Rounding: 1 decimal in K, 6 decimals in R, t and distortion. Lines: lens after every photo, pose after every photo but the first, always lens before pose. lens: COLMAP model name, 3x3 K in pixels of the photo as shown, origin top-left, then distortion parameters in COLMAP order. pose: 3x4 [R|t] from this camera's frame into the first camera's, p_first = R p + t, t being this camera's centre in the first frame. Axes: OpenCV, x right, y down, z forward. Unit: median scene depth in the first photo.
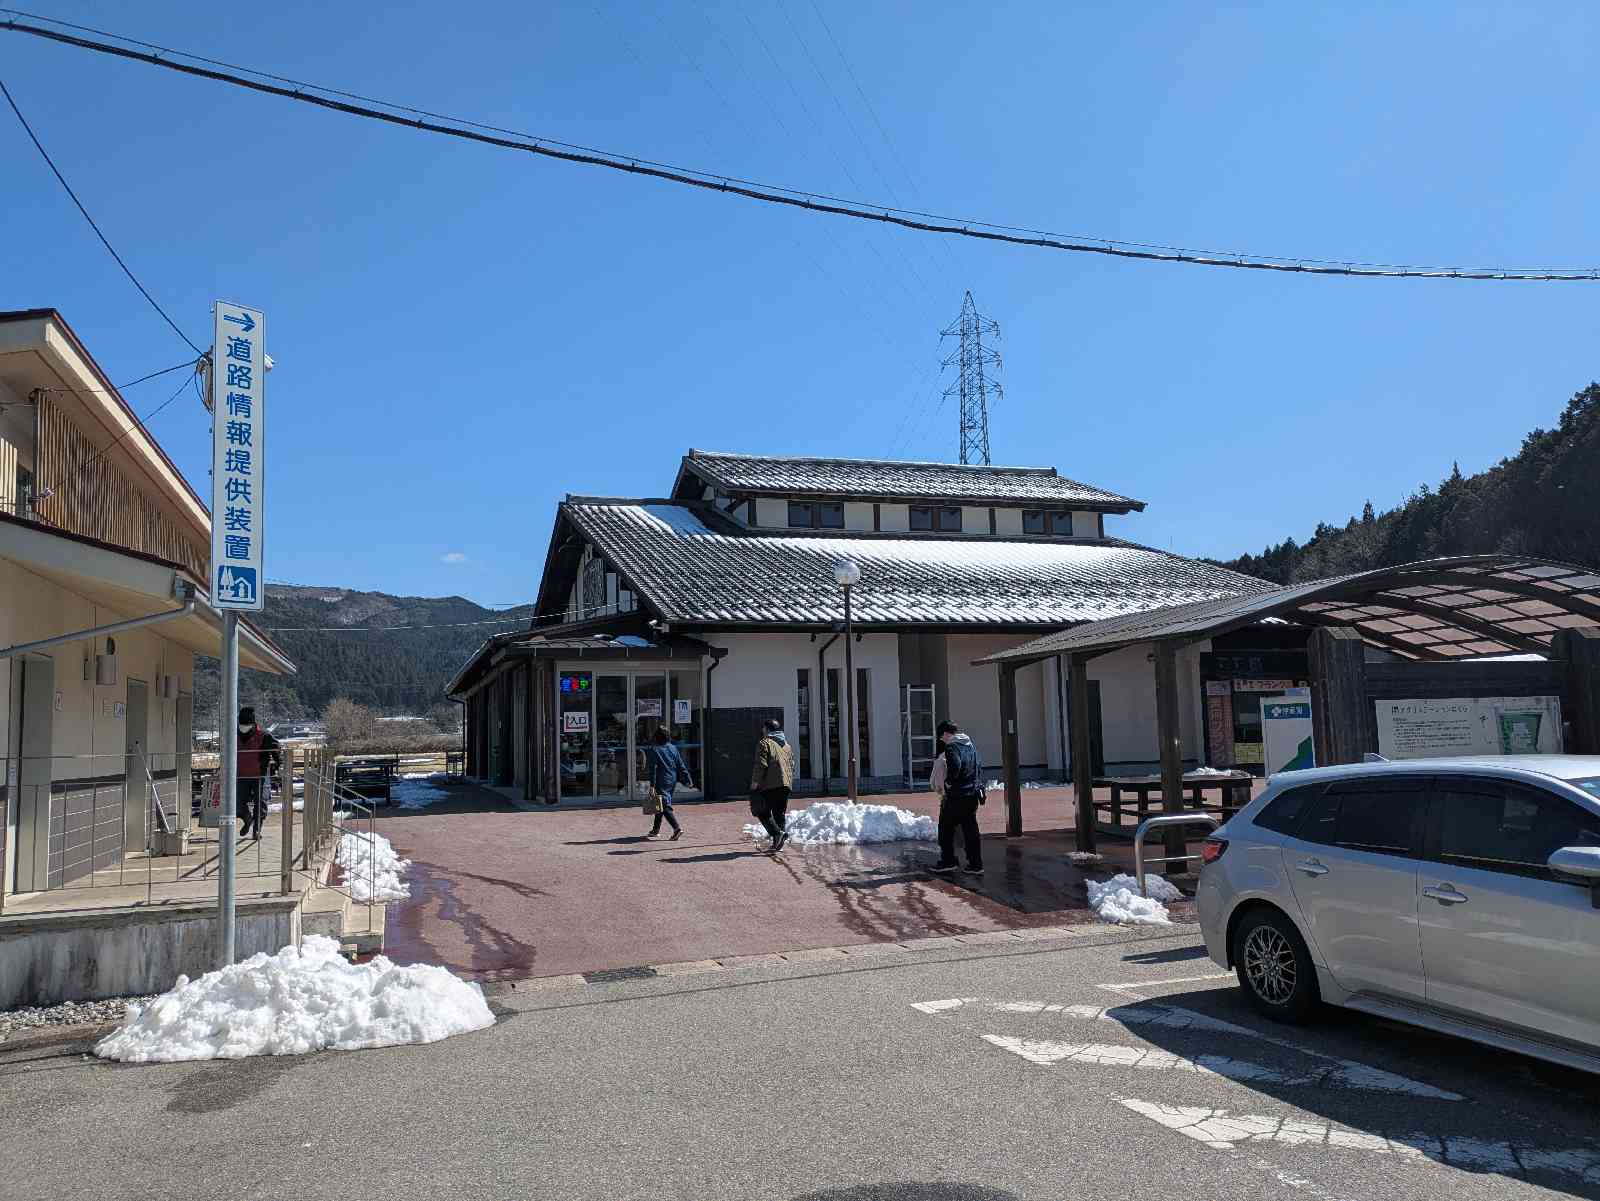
lens RADIAL K [[1194.1, 0, 807.5], [0, 1194.1, 635.4], [0, 0, 1]] dist [0.048011, -0.014803]
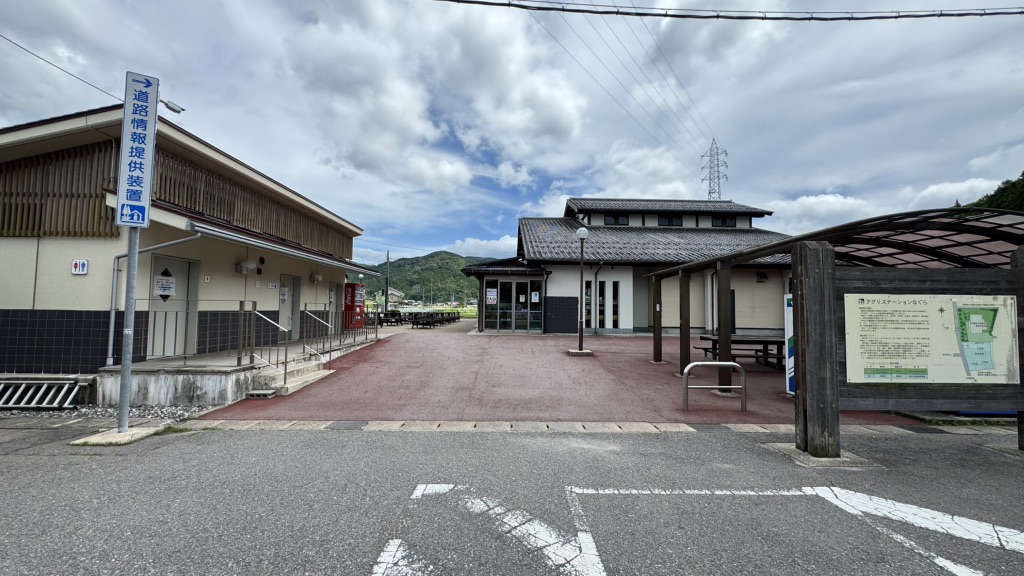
lens RADIAL K [[413.0, 0, 510.4], [0, 413.0, 289.1], [0, 0, 1]] dist [-0.001289, 0.000366]
pose [[0.945654, 0.026090, -0.324126, 0.122255], [-0.014703, 0.999187, 0.037531, 0.016992], [0.324841, -0.030725, 0.945269, 0.198757]]
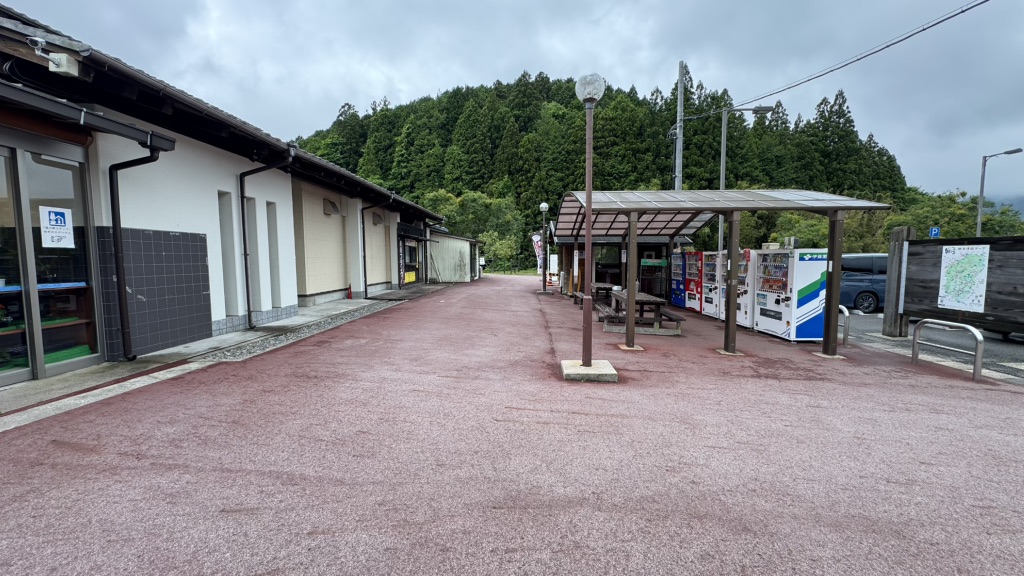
lens RADIAL K [[408.0, 0, 515.0], [0, 408.0, 288.5], [0, 0, 1]] dist [-0.002032, 0.000085]
pose [[0.353637, -0.043700, 0.934361, -0.219722], [-0.081029, 0.993722, 0.077144, 0.061266], [-0.931866, -0.102991, 0.347876, 0.736405]]
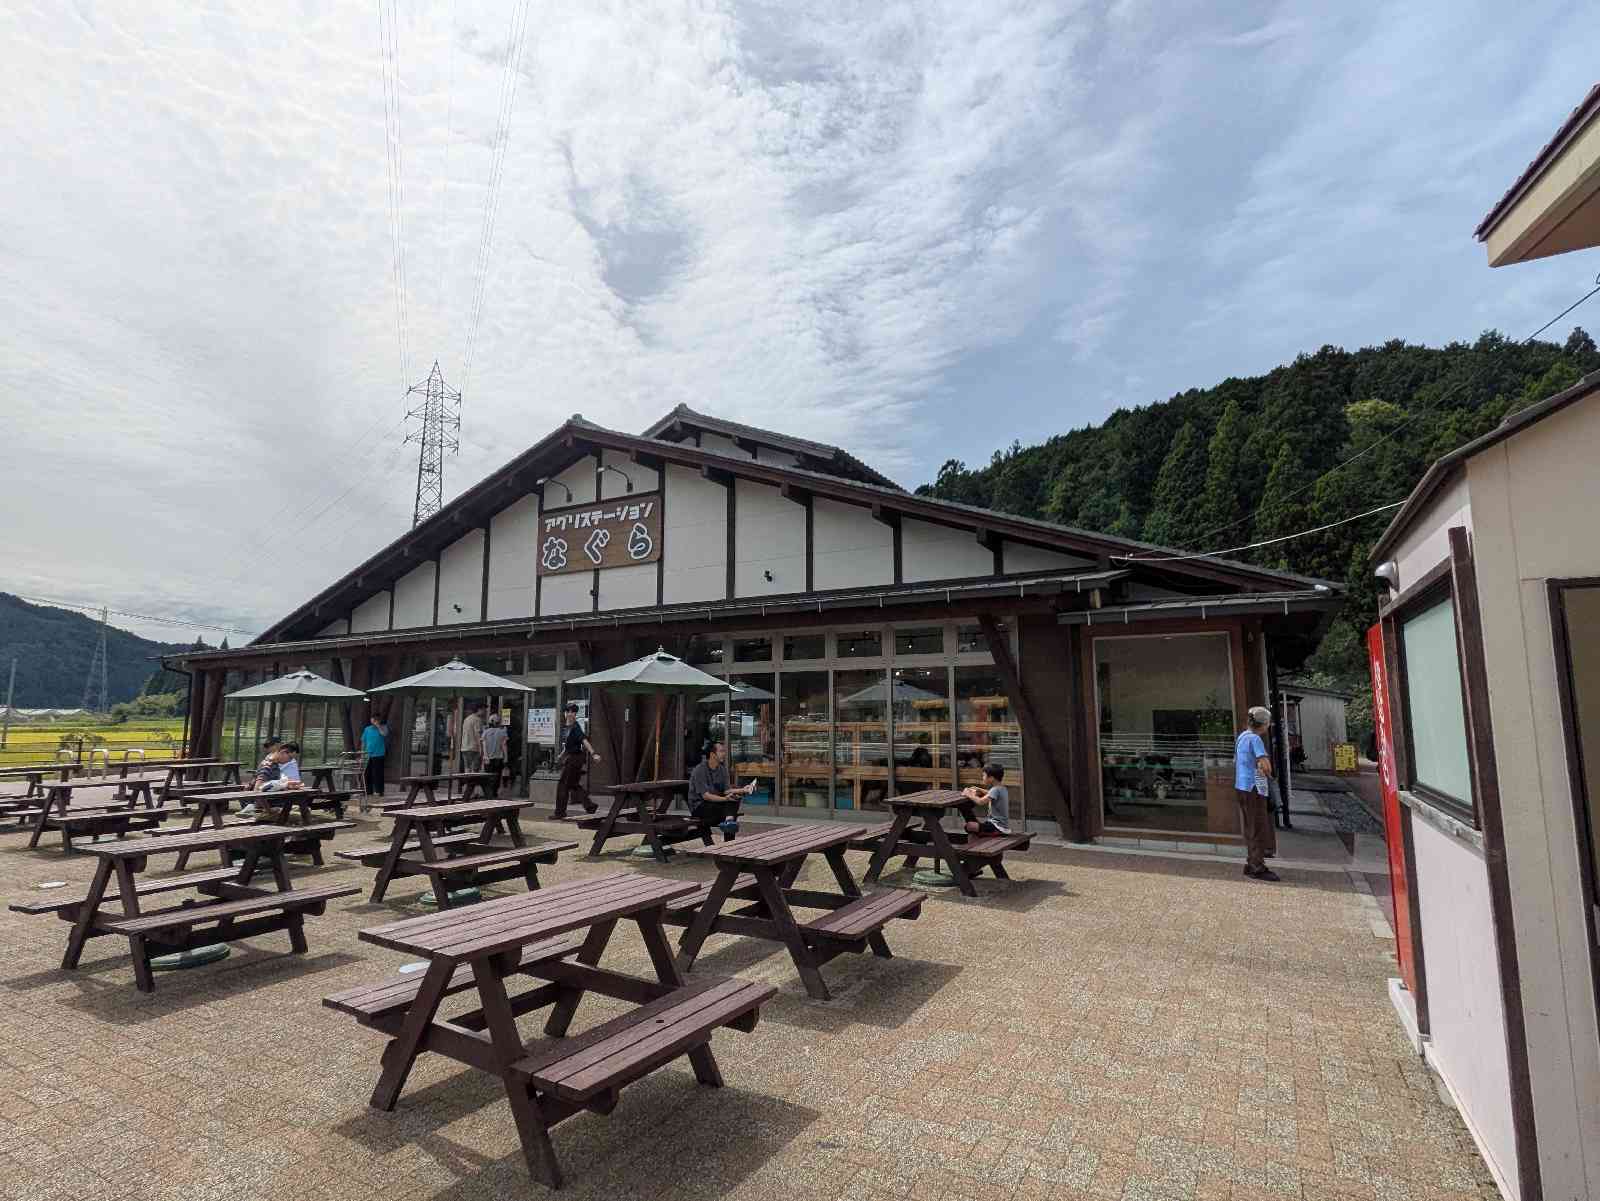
lens RADIAL K [[817.7, 0, 801.3], [0, 817.7, 609.1], [0, 0, 1]] dist [0.007757, -0.000491]
pose [[0.745975, 0.115860, 0.655819, -0.666863], [-0.074125, 0.993077, -0.091127, 0.068401], [-0.661836, 0.019366, 0.749398, 0.826742]]
